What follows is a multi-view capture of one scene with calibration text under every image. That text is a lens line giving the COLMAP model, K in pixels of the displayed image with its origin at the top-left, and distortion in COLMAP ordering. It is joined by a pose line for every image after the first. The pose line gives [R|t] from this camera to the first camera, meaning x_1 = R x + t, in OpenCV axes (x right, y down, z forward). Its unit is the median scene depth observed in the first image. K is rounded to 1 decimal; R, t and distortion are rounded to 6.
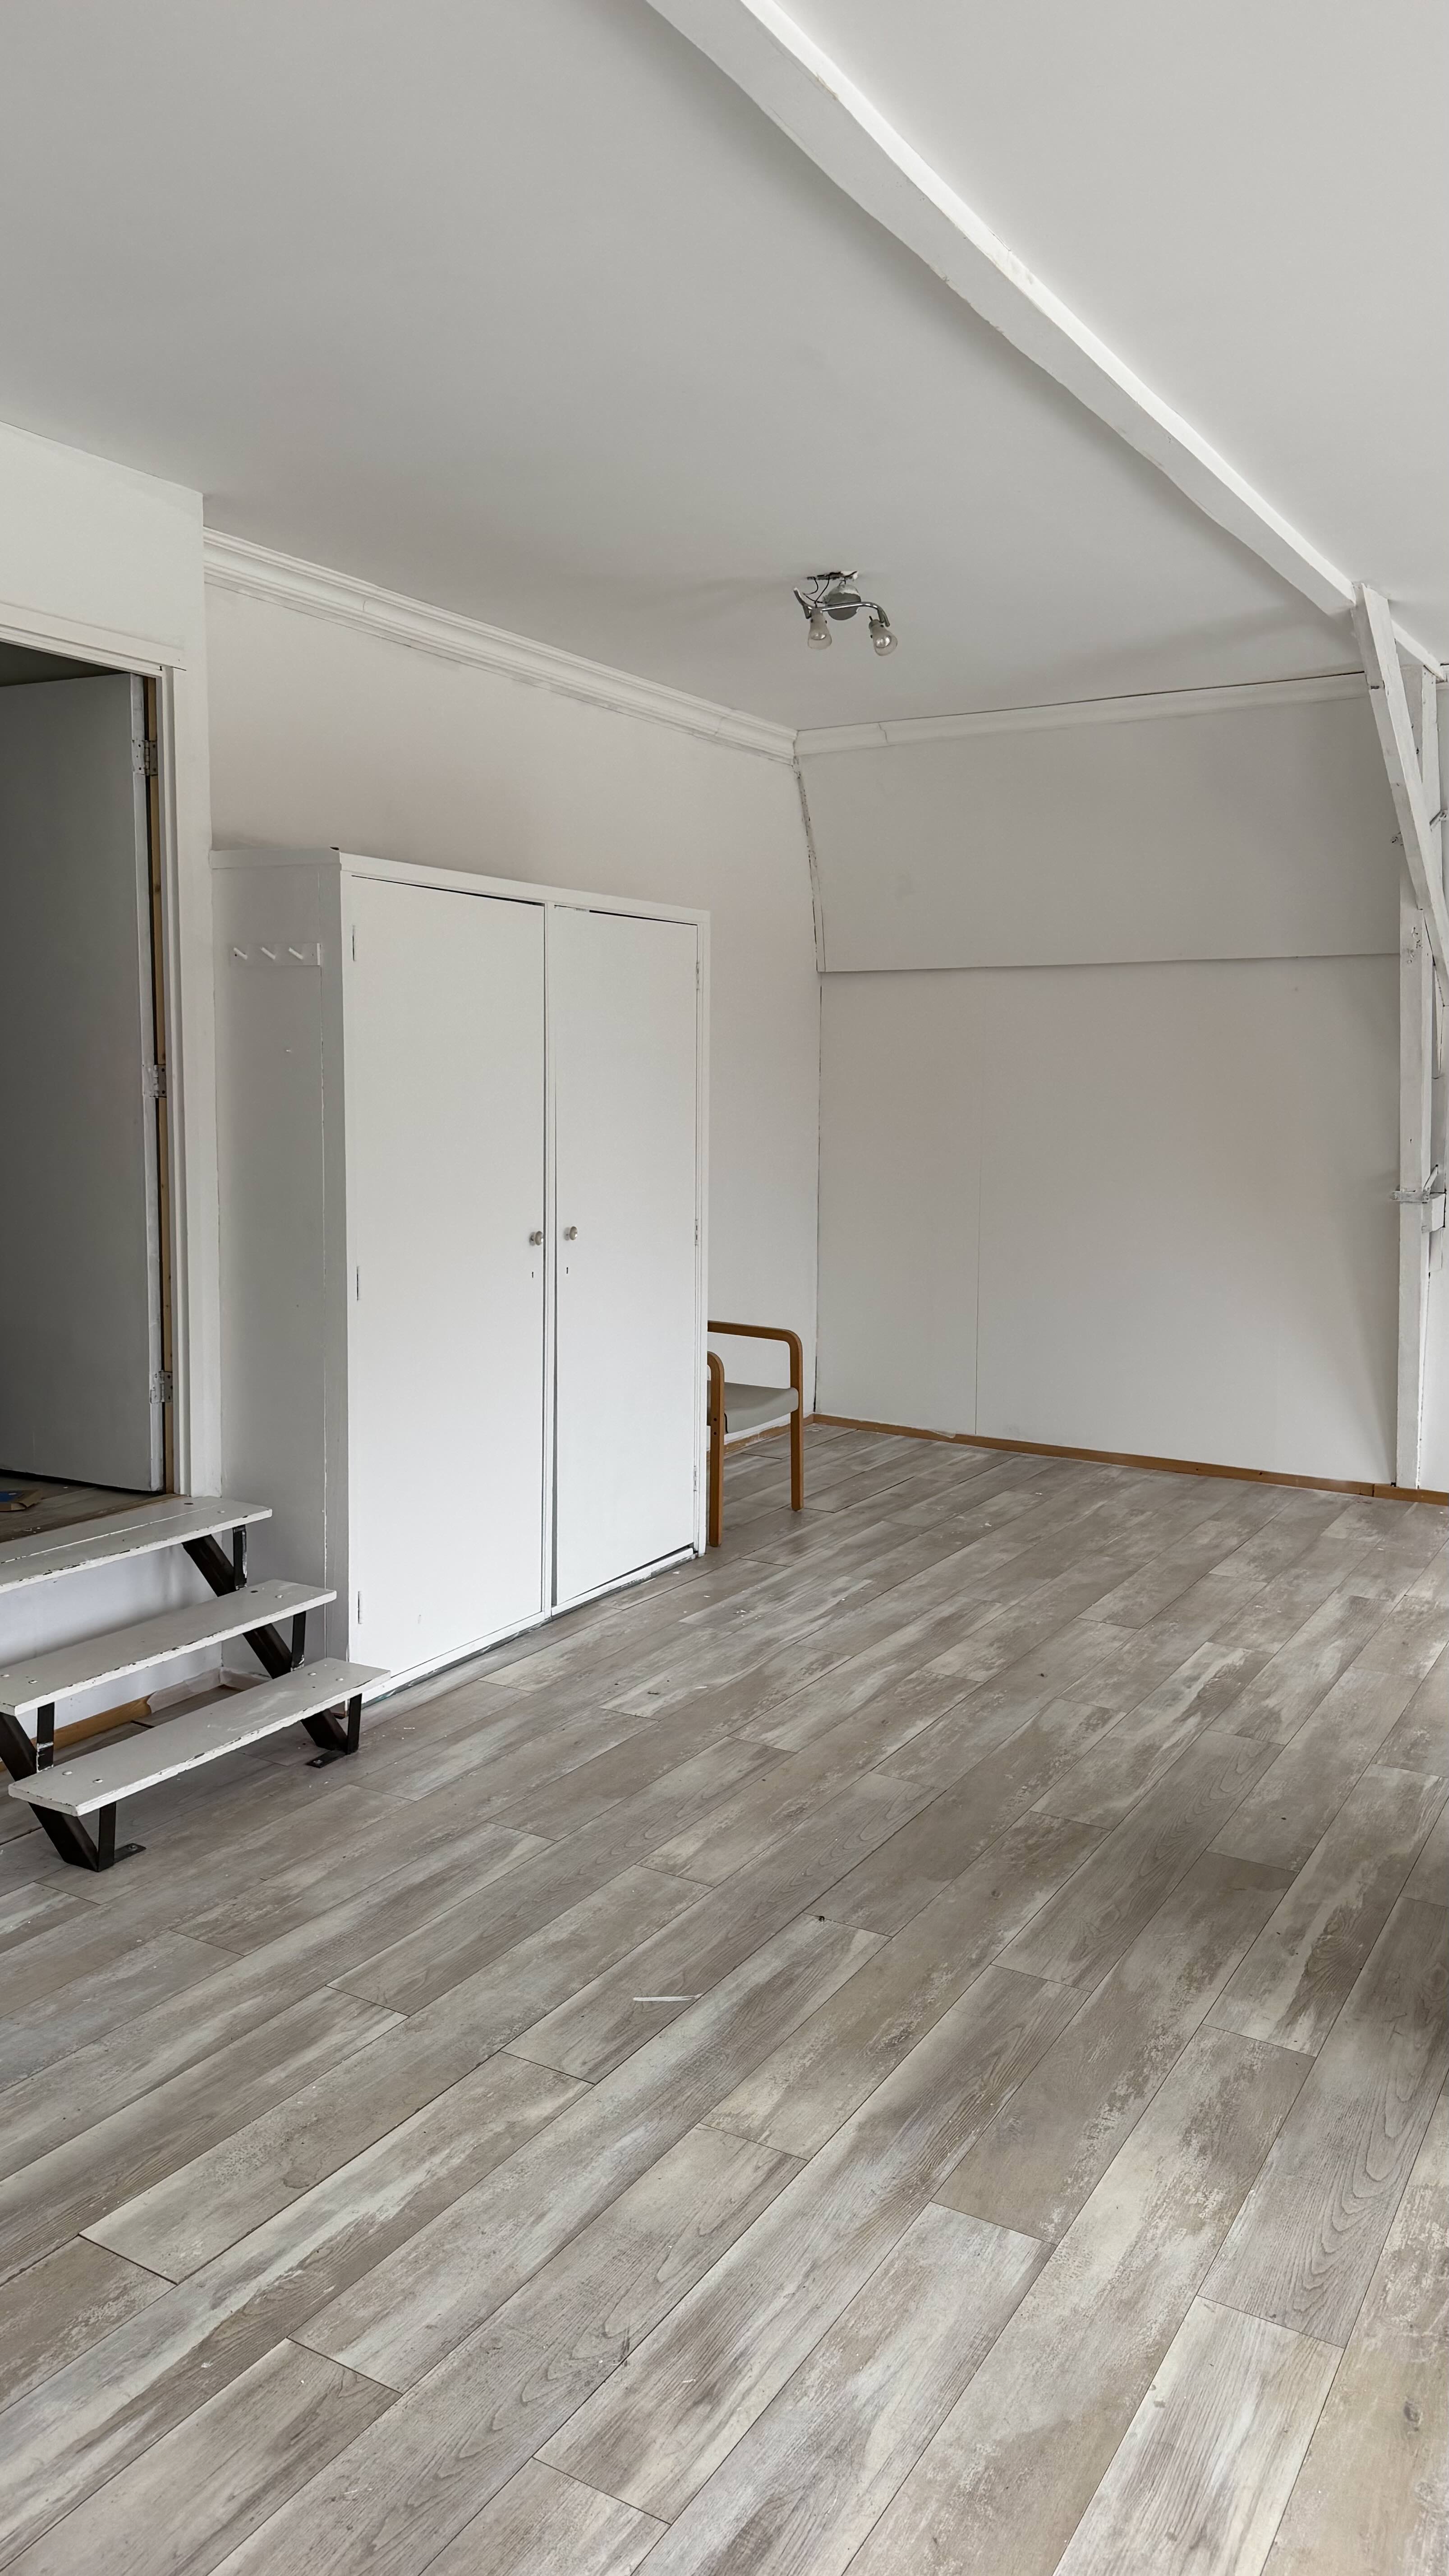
lens RADIAL K [[1797.0, 0, 724.5], [0, 1797.0, 1288.0], [0, 0, 1]] dist [0.125234, -0.178047]
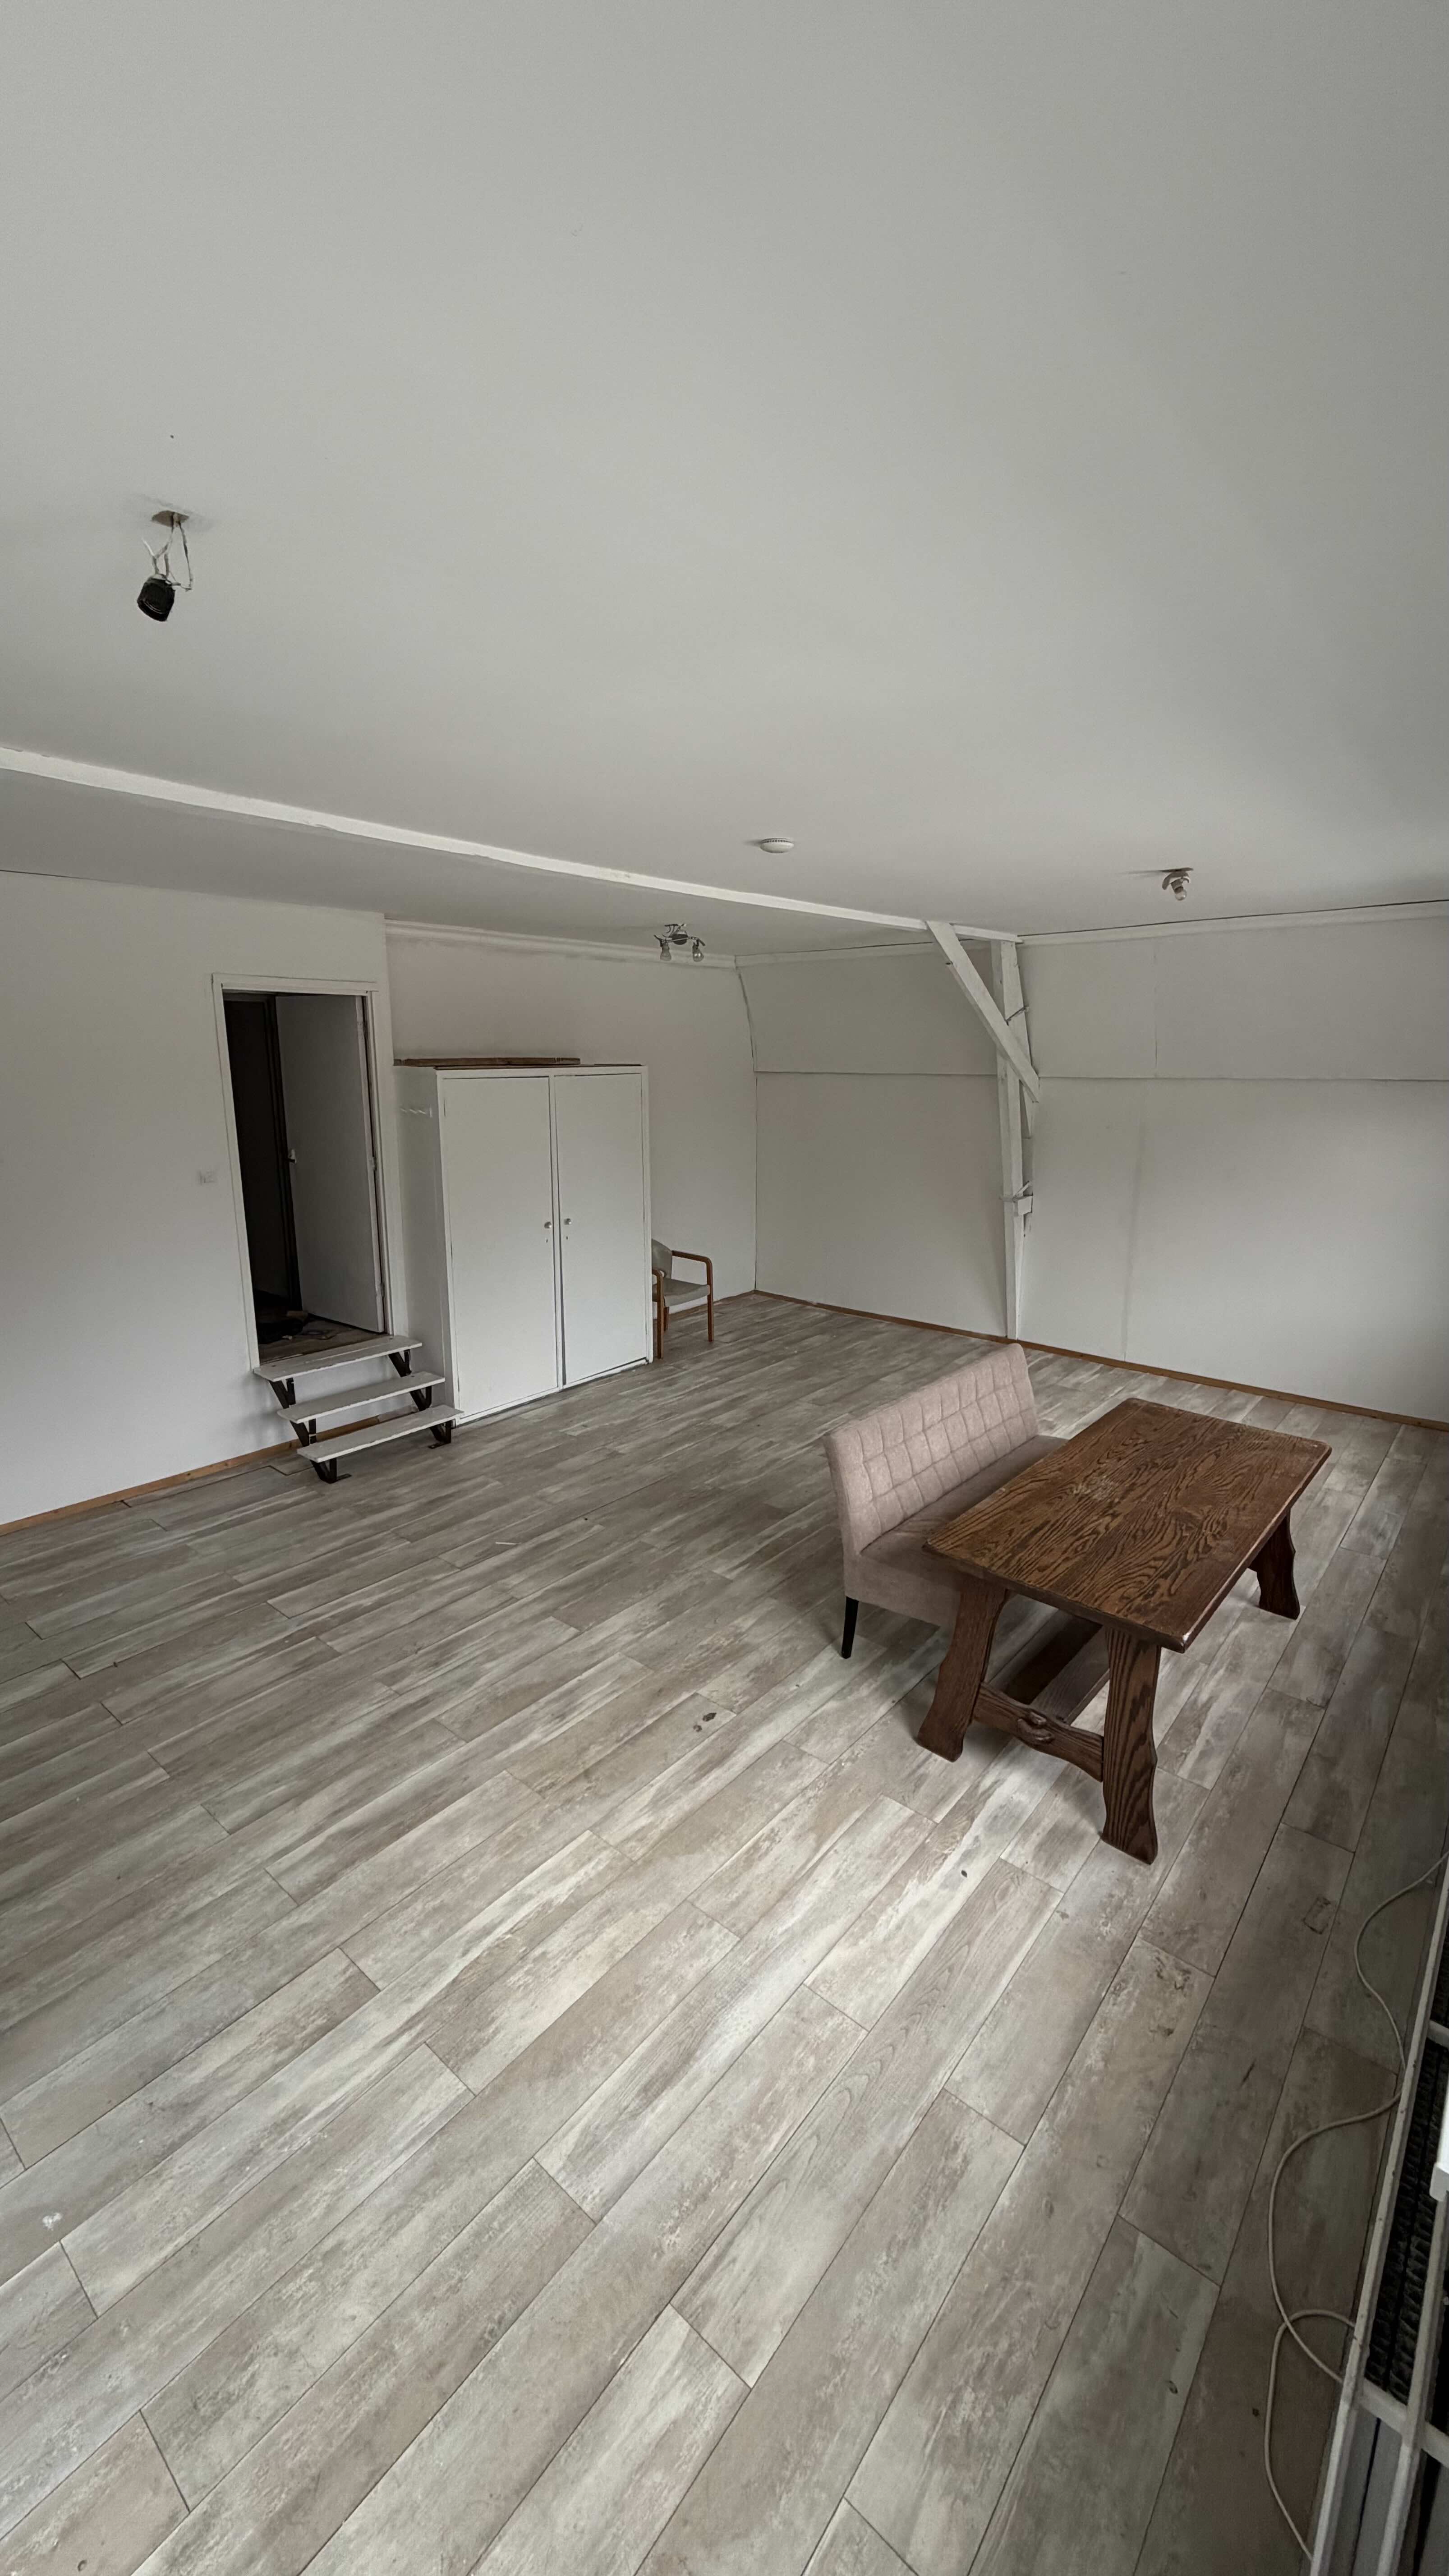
lens RADIAL K [[1020.9, 0, 724.5], [0, 1020.9, 1288.0], [0, 0, 1]] dist [-0.000734, -0.000084]
pose [[0.987699, 0.029838, -0.153496, 0.351730], [-0.013520, 0.994245, 0.106275, -0.099375], [0.155784, -0.102893, 0.982418, -0.258231]]
